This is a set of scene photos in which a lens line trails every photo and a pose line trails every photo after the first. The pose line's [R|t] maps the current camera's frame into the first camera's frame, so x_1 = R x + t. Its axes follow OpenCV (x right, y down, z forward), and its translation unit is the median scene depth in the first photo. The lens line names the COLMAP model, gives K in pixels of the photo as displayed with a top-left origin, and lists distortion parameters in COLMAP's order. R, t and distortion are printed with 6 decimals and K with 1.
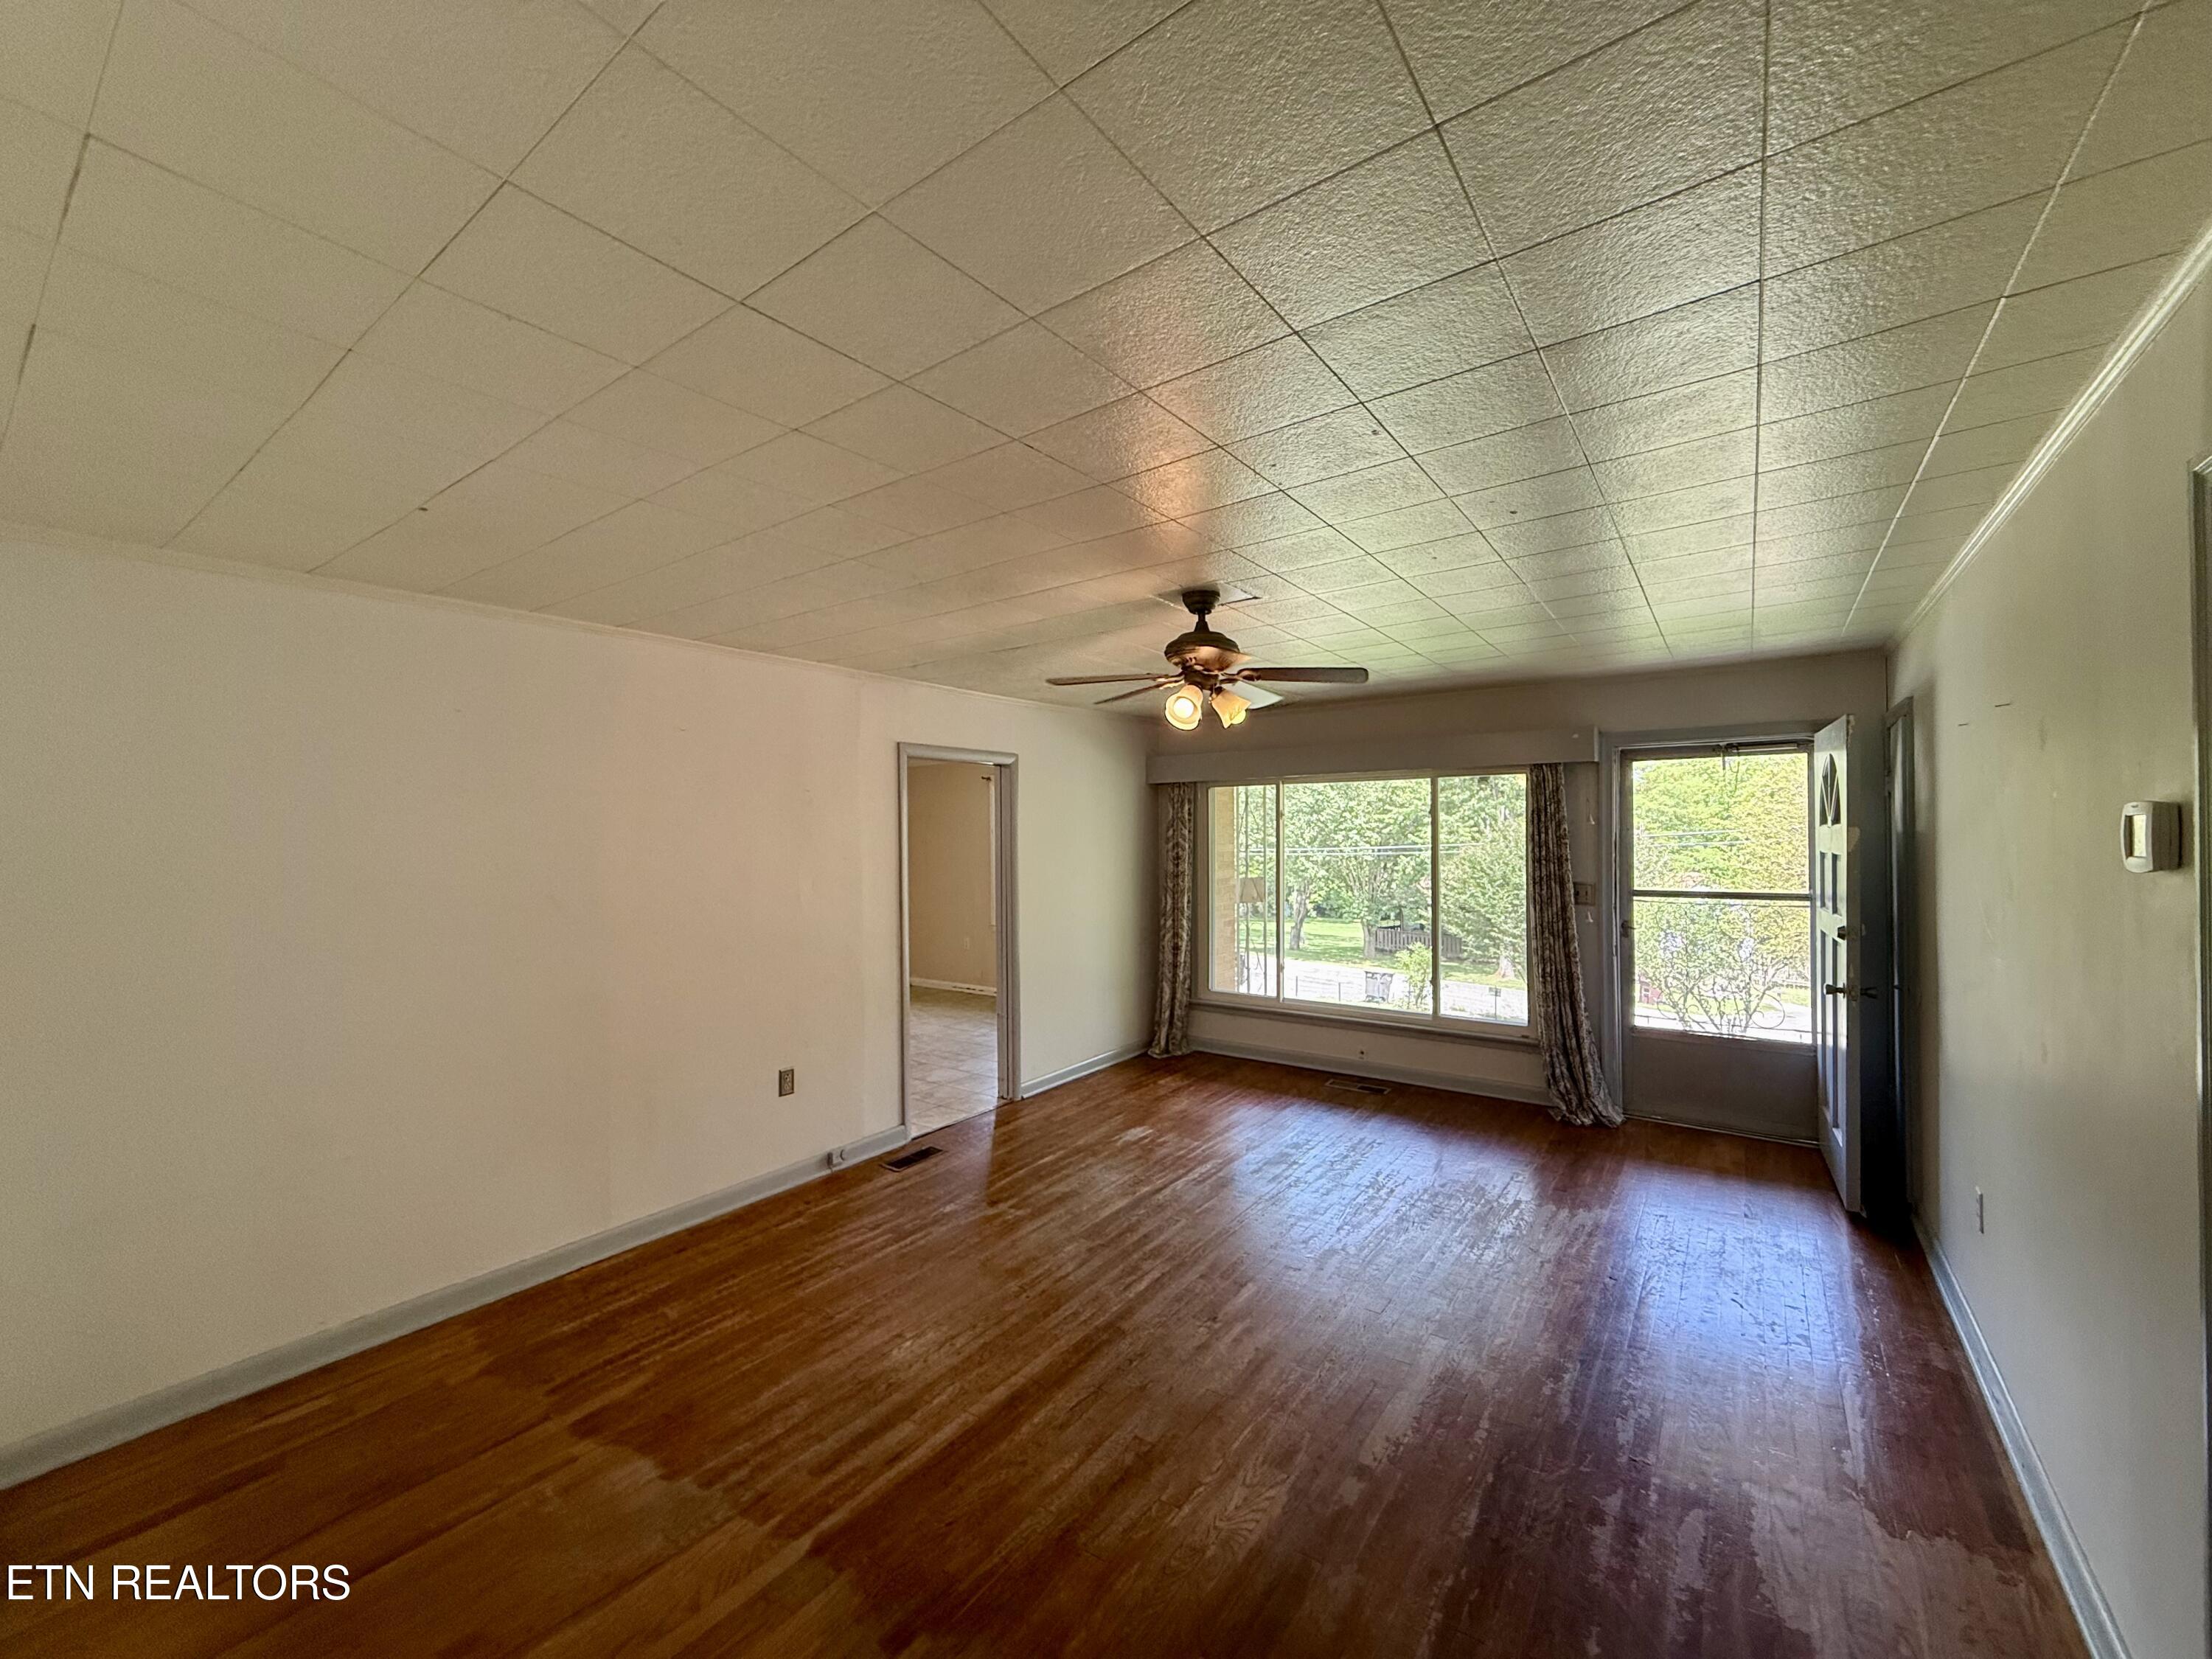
lens RADIAL K [[884.7, 0, 1099.5], [0, 884.7, 841.3], [0, 0, 1]] dist [0.000571, 0.000058]
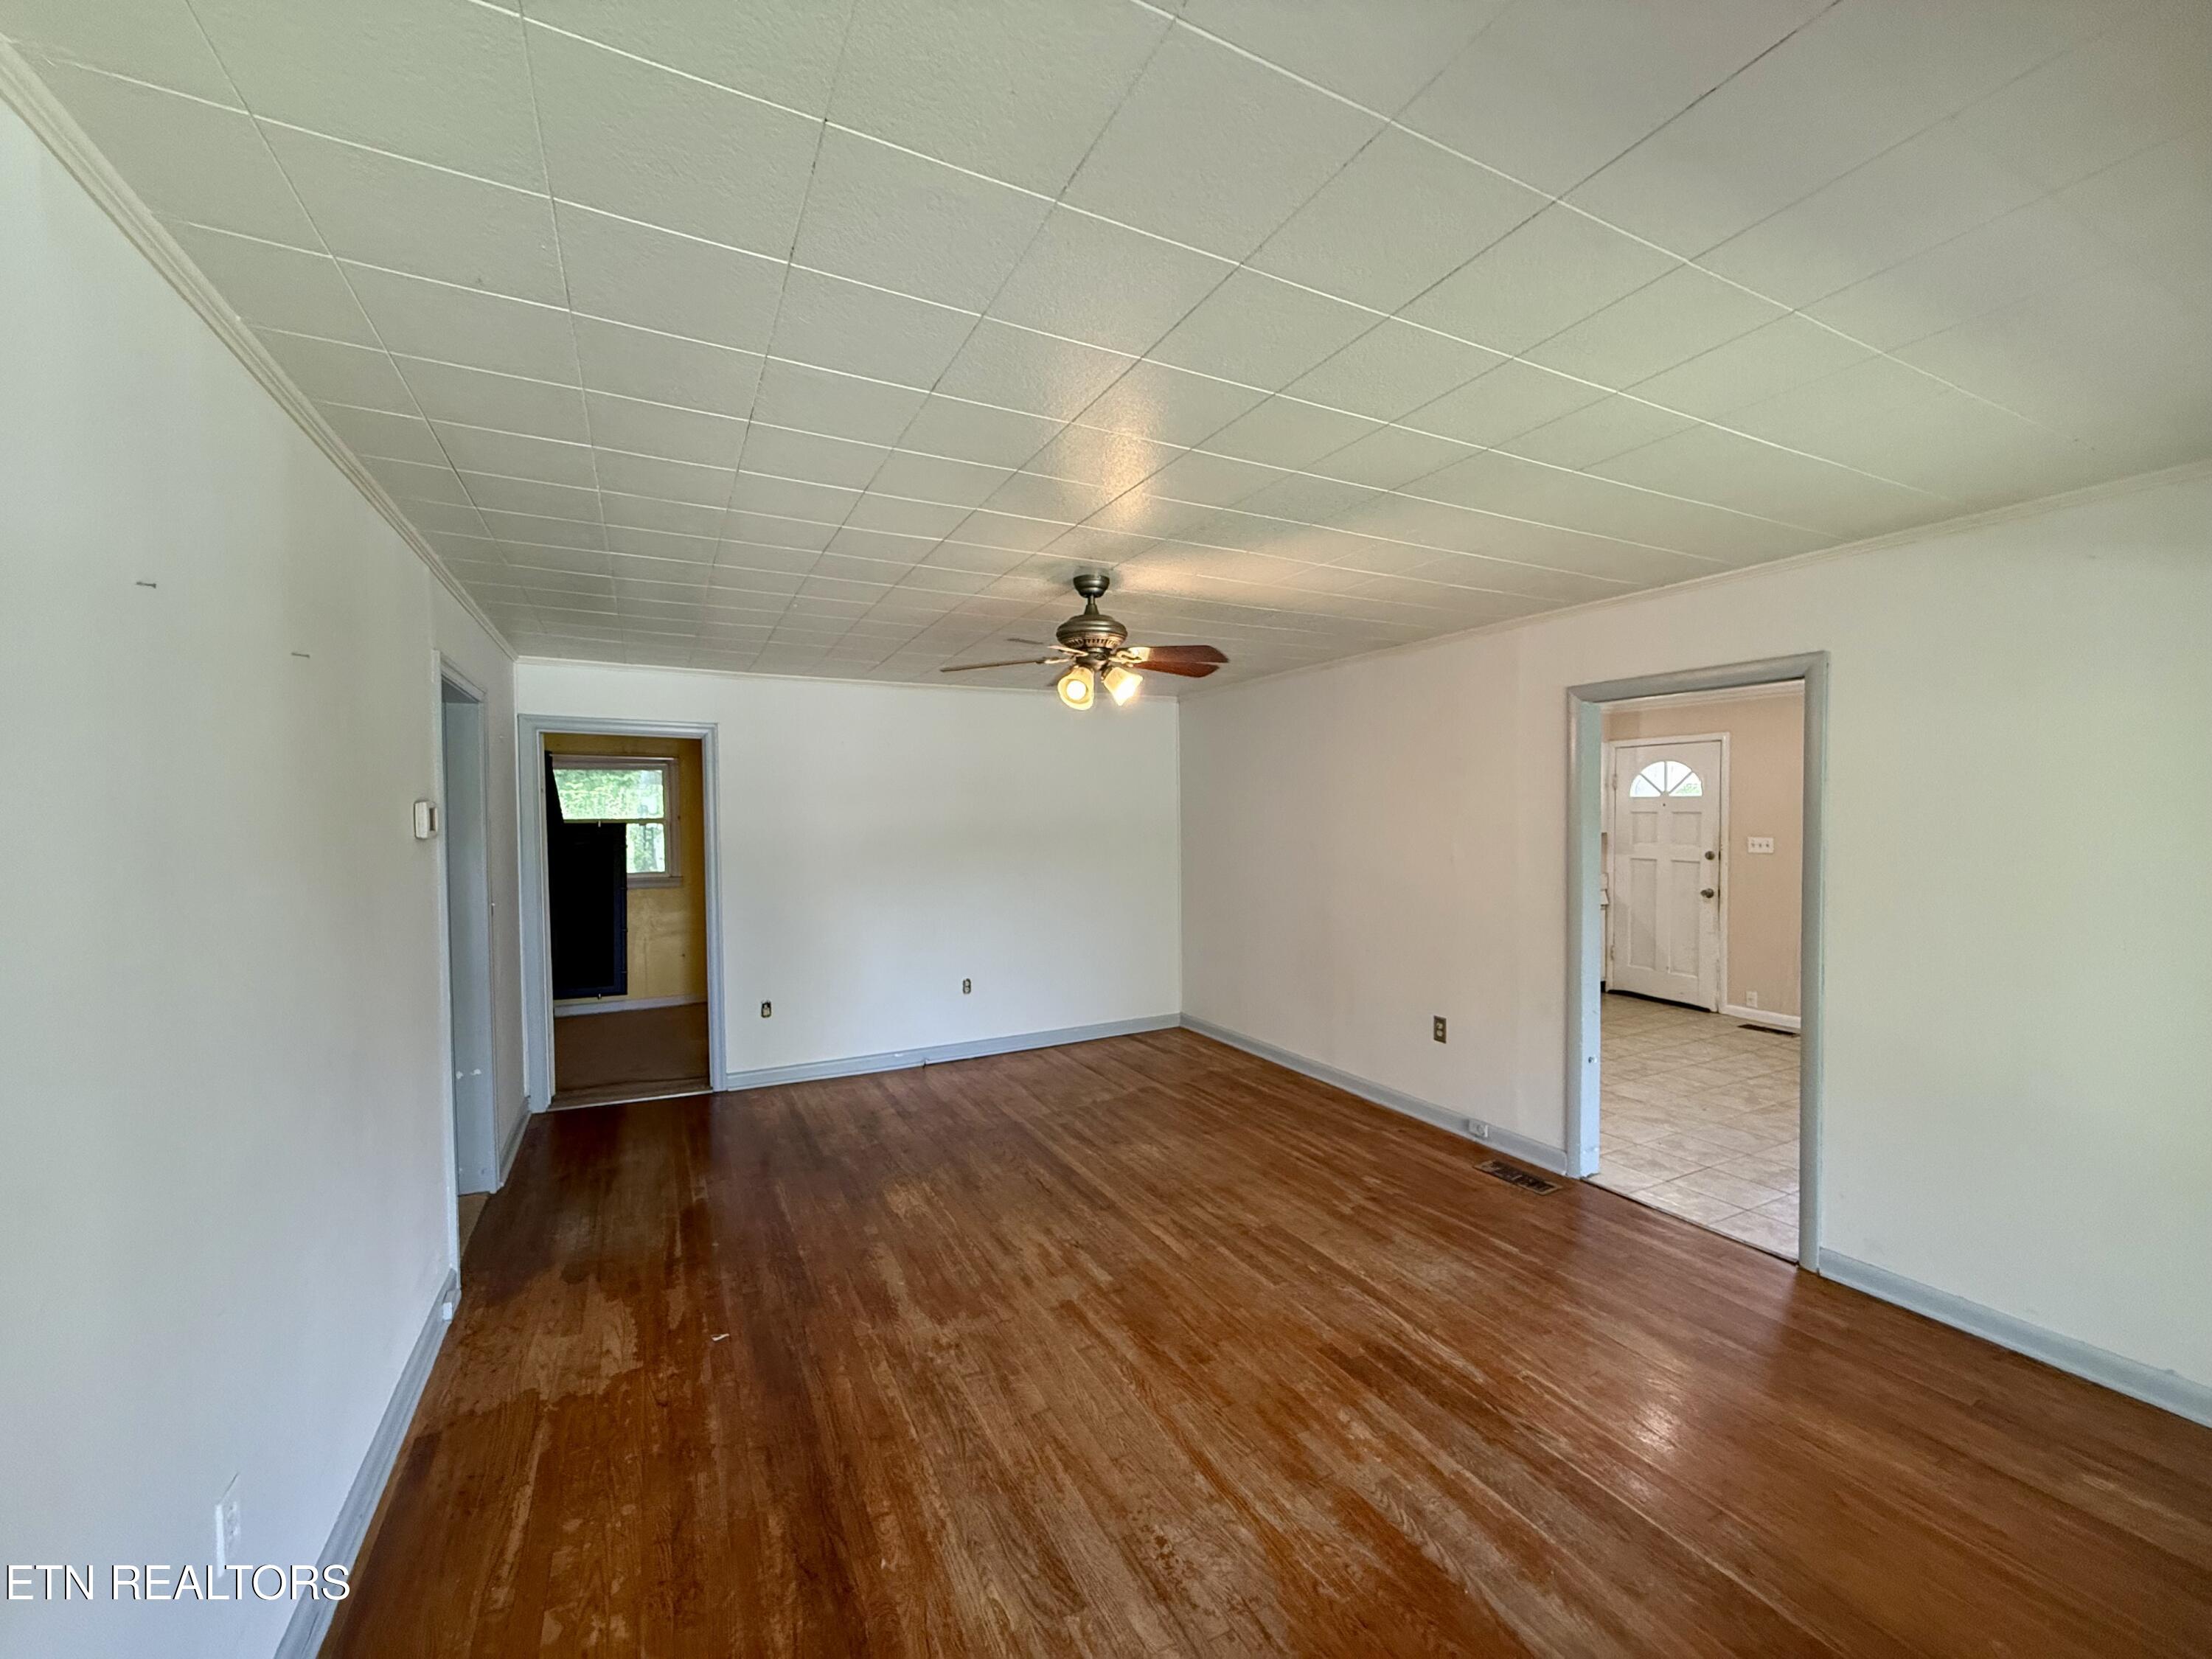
lens RADIAL K [[884.7, 0, 1106.9], [0, 884.7, 823.6], [0, 0, 1]] dist [0.000571, 0.000058]
pose [[-0.449931, 0.026043, -0.892683, 0.892290], [0.009254, 0.999657, 0.024500, -0.014583], [0.893015, 0.002763, -0.450018, 1.252936]]
